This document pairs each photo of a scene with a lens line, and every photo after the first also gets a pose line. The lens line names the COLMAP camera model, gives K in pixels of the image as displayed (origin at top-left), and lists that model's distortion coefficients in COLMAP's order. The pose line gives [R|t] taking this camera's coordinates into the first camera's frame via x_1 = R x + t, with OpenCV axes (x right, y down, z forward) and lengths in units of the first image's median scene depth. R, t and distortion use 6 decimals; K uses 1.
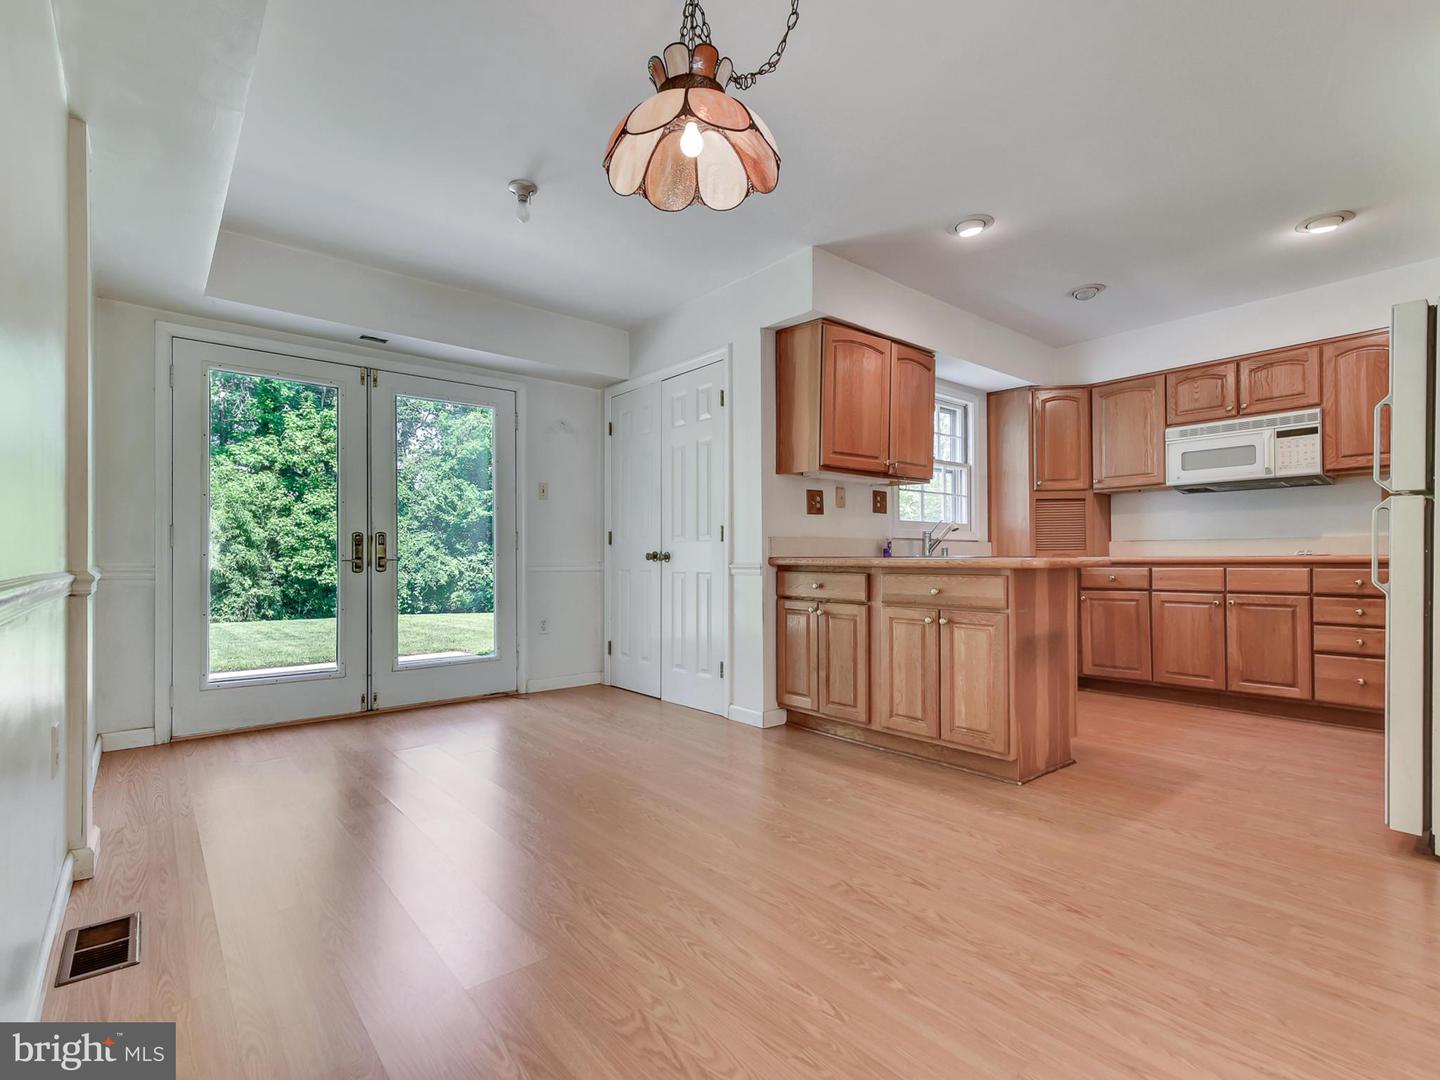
lens RADIAL K [[628.1, 0, 755.6], [0, 628.1, 543.3], [0, 0, 1]] dist [0.013762, 0.000808]
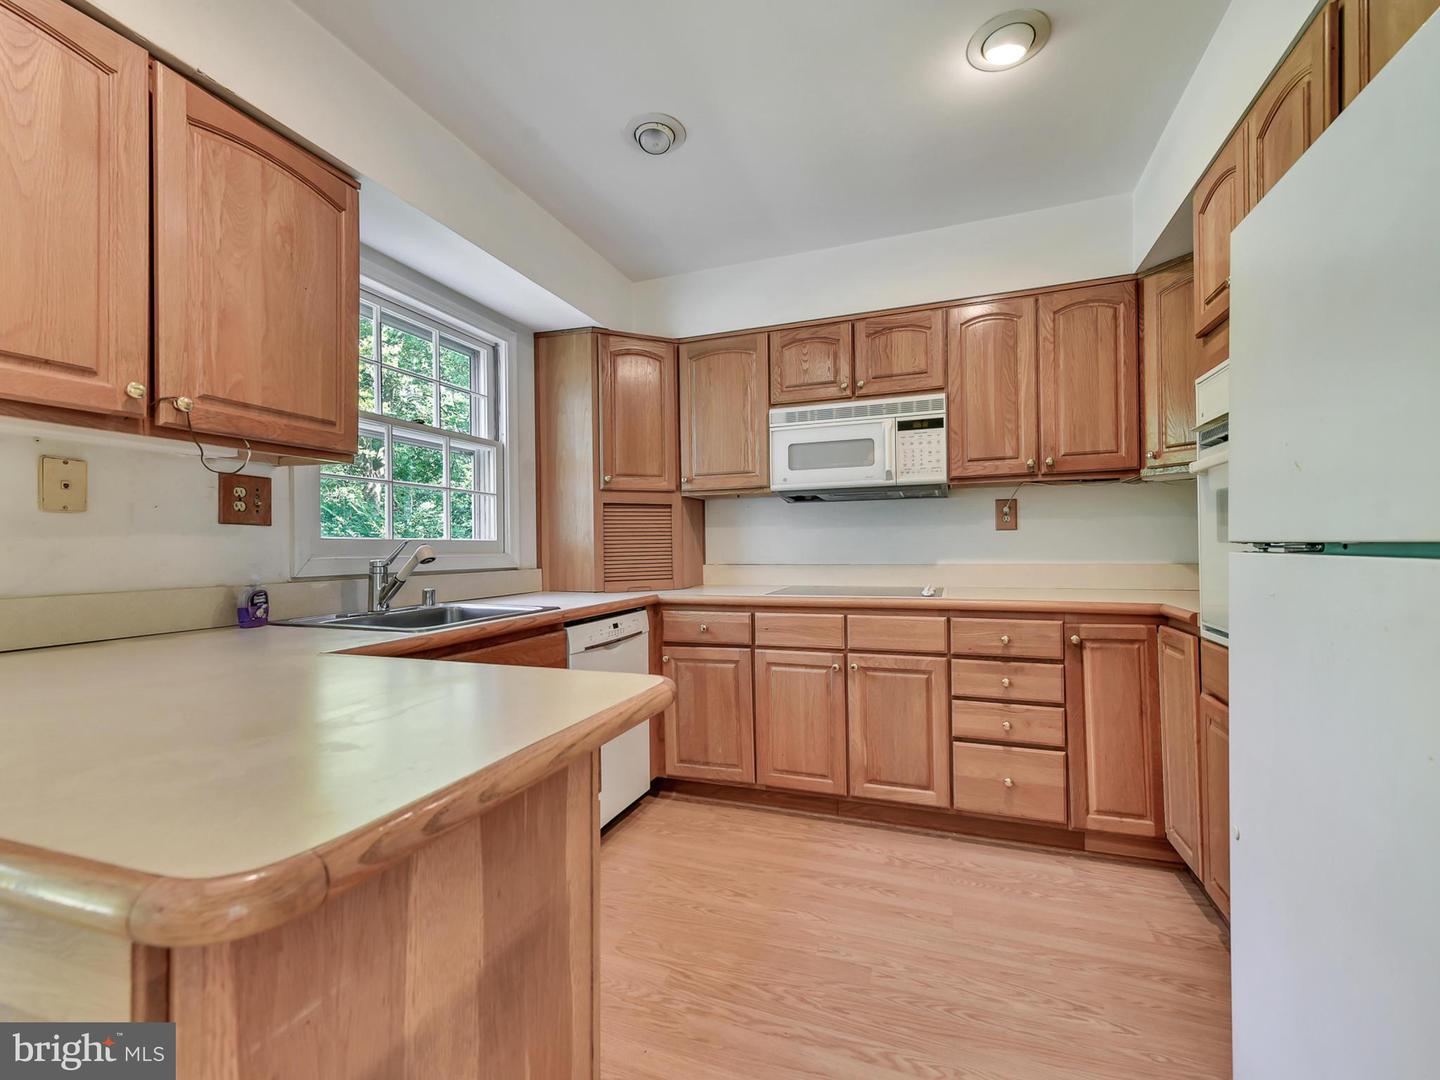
lens RADIAL K [[628.1, 0, 755.6], [0, 628.1, 543.3], [0, 0, 1]] dist [0.013762, 0.000808]
pose [[0.838015, -0.005042, 0.545624, 0.267177], [0.002956, 0.999985, 0.004700, -0.037379], [-0.545640, -0.002326, 0.838017, 0.444655]]
